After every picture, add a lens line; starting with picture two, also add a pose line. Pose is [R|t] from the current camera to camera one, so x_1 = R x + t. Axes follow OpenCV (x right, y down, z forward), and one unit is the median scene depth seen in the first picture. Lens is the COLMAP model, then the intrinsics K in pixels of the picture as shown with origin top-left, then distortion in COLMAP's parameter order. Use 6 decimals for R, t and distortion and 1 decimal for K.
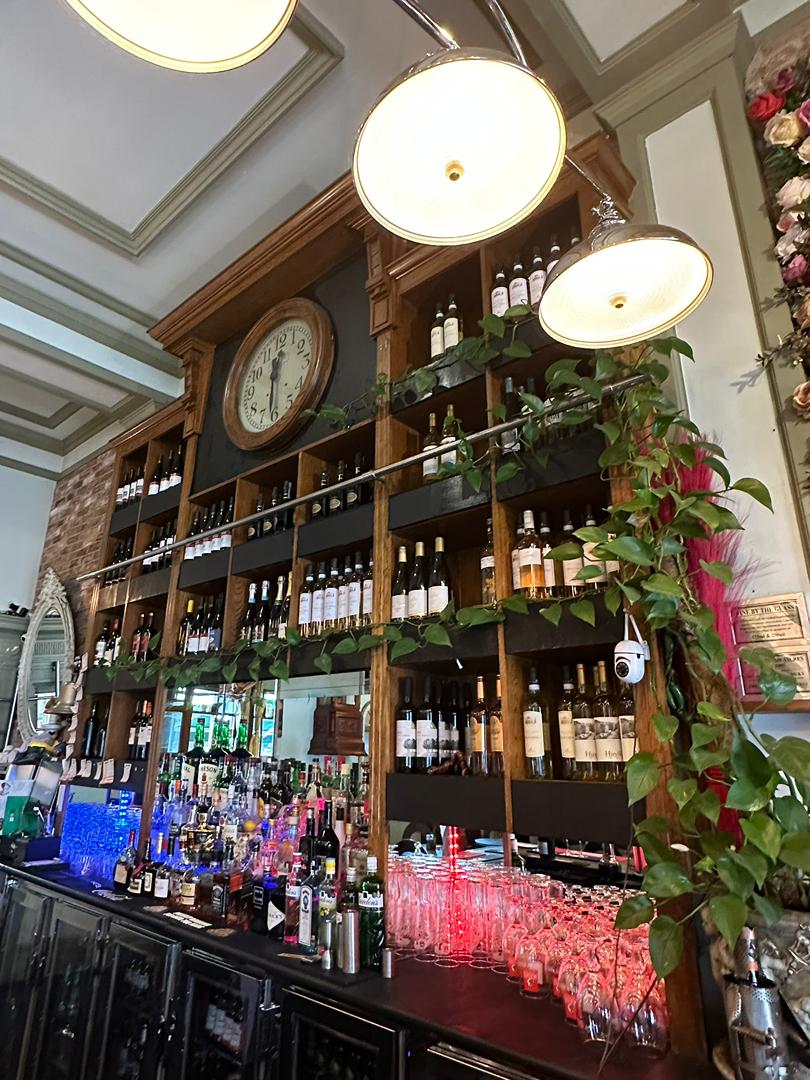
lens RADIAL K [[666.3, 0, 361.0], [0, 666.3, 519.4], [0, 0, 1]] dist [-0.003929, 0.000243]
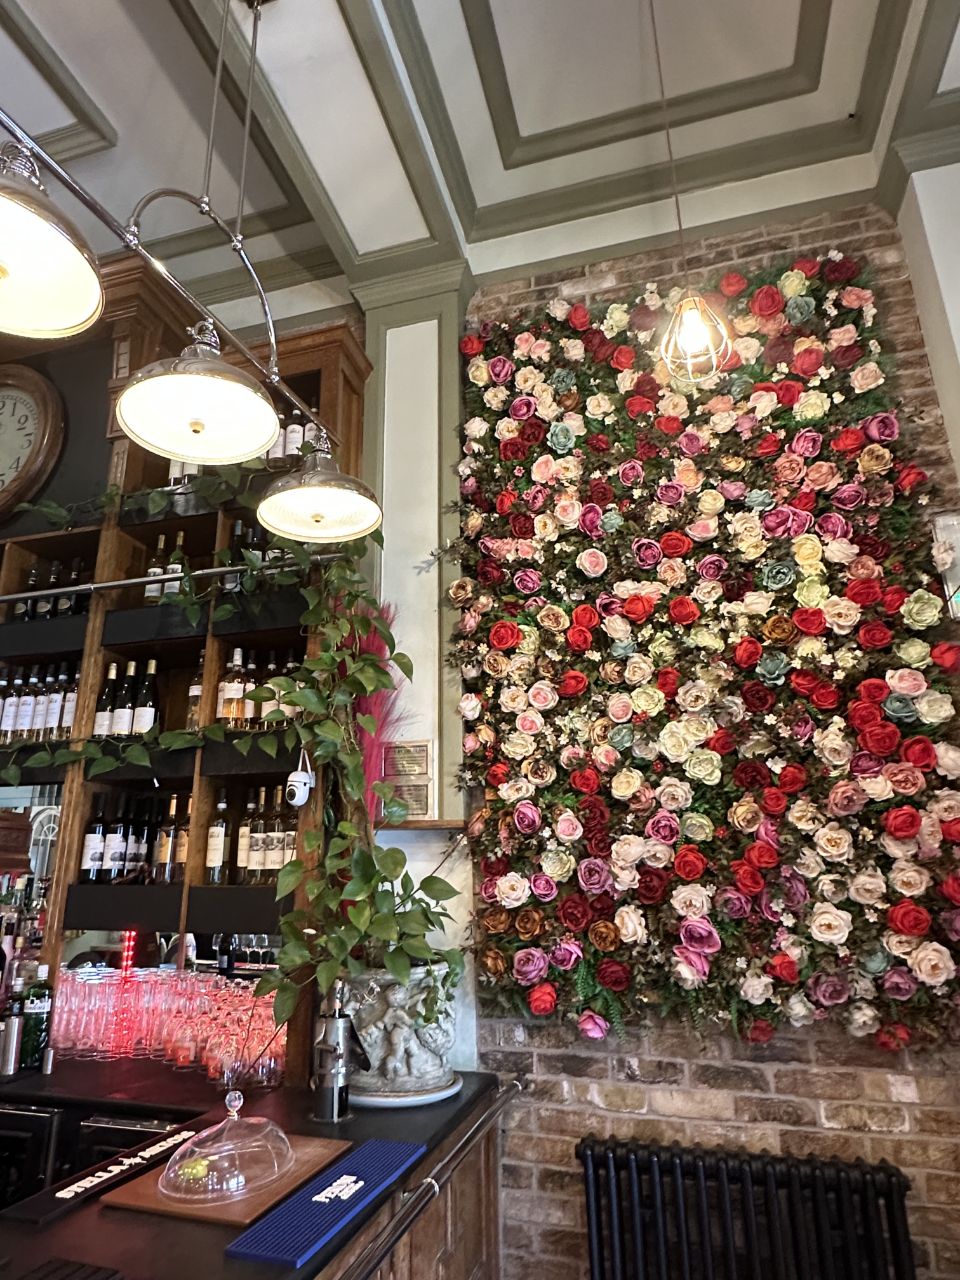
lens RADIAL K [[789.7, 0, 427.9], [0, 789.7, 615.6], [0, 0, 1]] dist [-0.003929, 0.000243]
pose [[0.894450, 0.120349, 0.430669, -0.038162], [-0.131484, 0.991310, -0.003940, -0.094999], [-0.427401, -0.053102, 0.902501, -0.298971]]
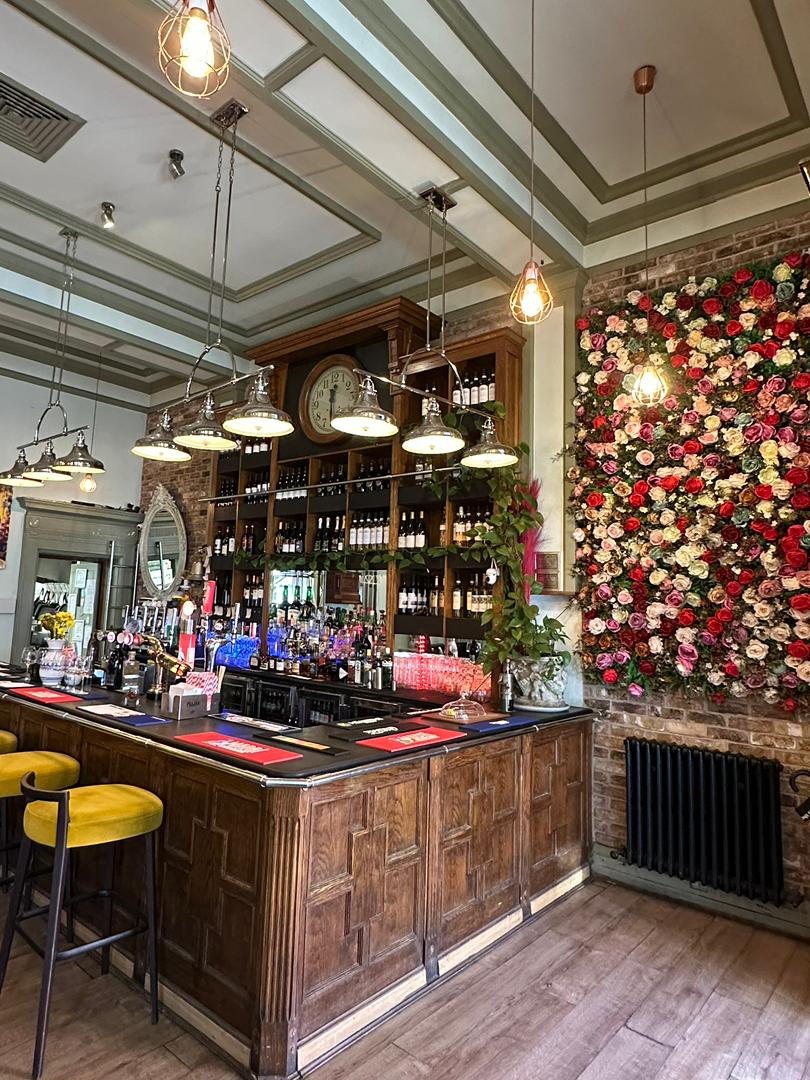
lens RADIAL K [[666.3, 0, 361.0], [0, 666.3, 519.4], [0, 0, 1]] dist [-0.003929, 0.000243]
pose [[0.999156, 0.019076, 0.036385, -0.158054], [-0.026484, 0.976145, 0.215497, -0.410947], [-0.031407, -0.216278, 0.975826, -1.109343]]
